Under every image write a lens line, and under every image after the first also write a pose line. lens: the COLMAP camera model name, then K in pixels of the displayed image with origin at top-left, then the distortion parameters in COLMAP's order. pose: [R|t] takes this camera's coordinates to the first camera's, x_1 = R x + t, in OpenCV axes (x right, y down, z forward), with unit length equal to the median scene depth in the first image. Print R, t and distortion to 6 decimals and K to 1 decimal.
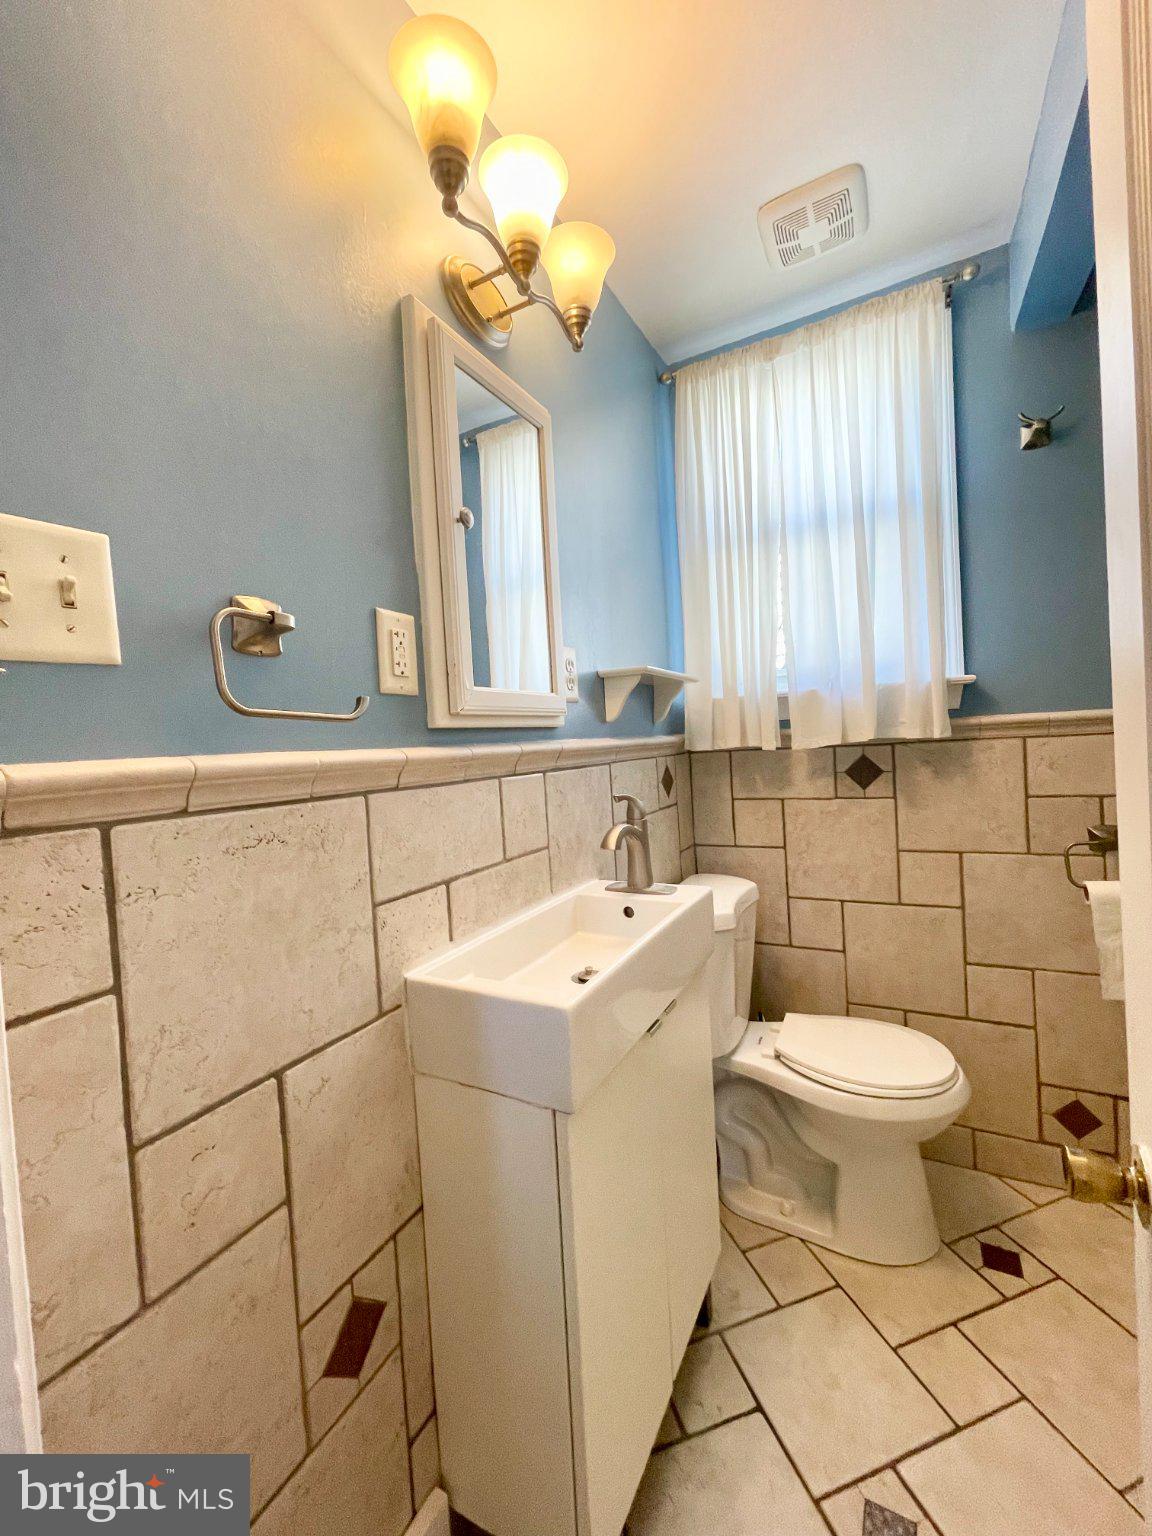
lens RADIAL K [[618.5, 0, 578.1], [0, 618.5, 757.5], [0, 0, 1]] dist [-0.003932, 0.000299]
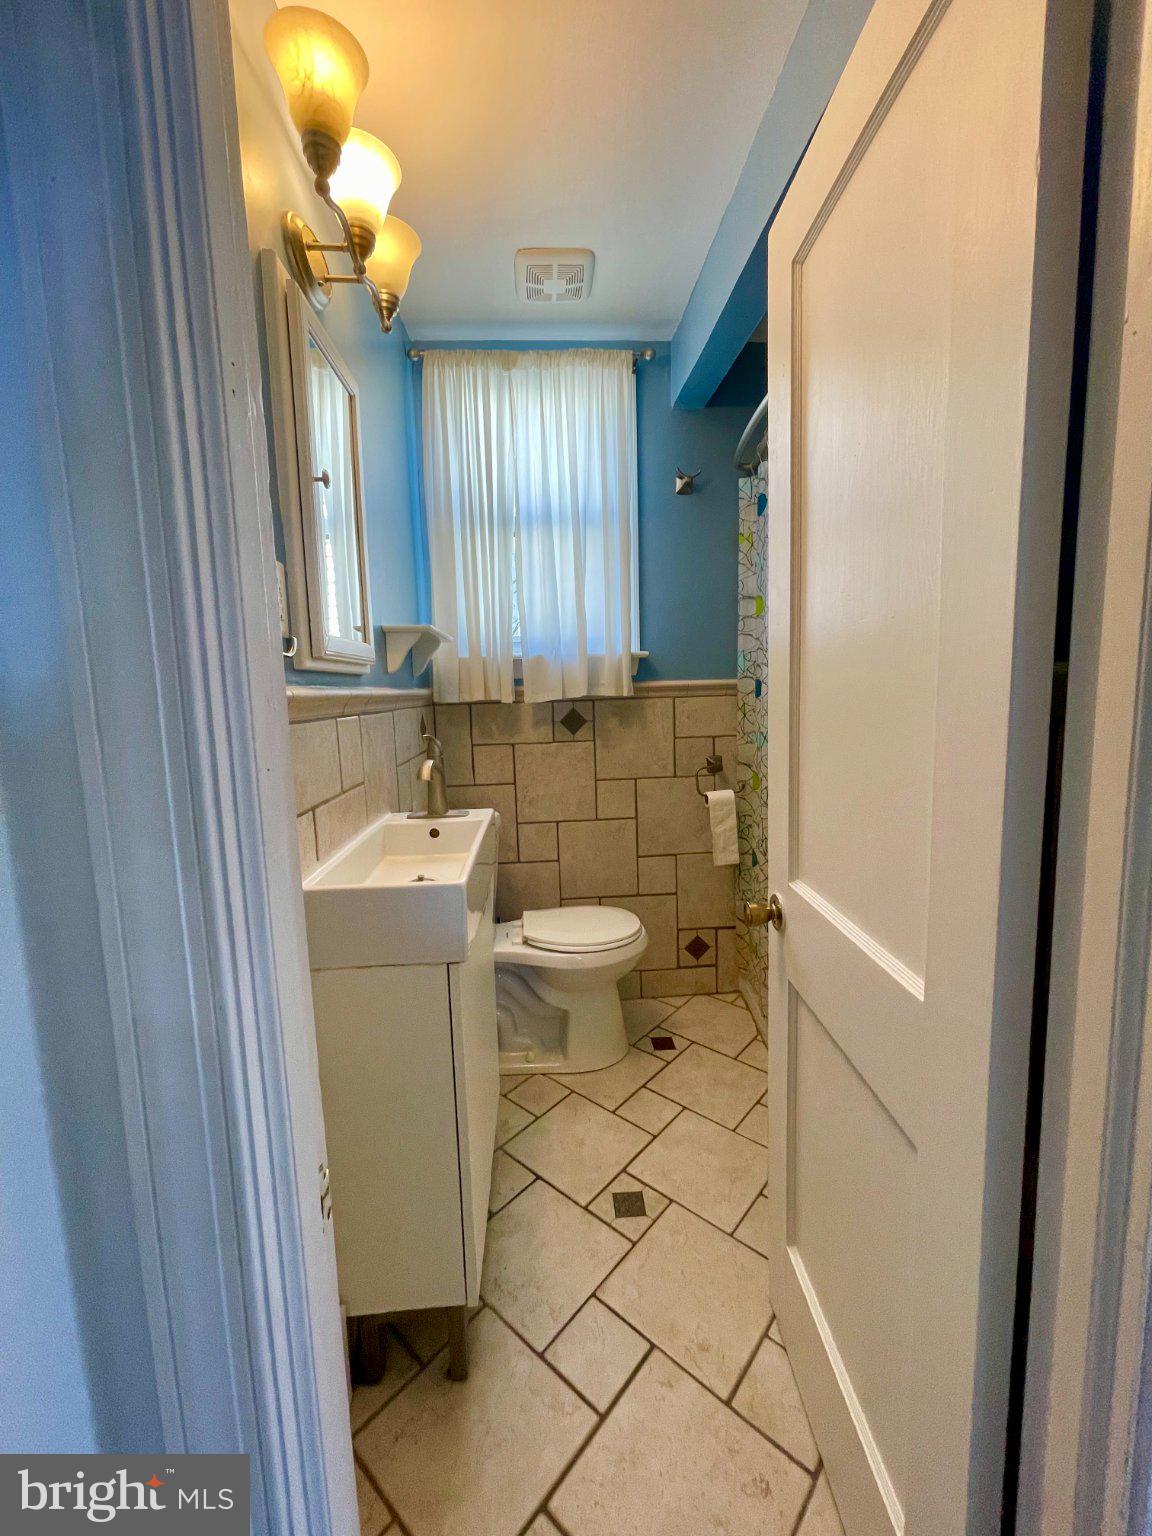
lens RADIAL K [[618.5, 0, 578.1], [0, 618.5, 757.5], [0, 0, 1]] dist [-0.003932, 0.000299]
pose [[0.848743, -0.026195, 0.528156, -0.237845], [-0.006255, 0.998205, 0.059560, 0.023527], [-0.528768, -0.053855, 0.847056, -0.118669]]
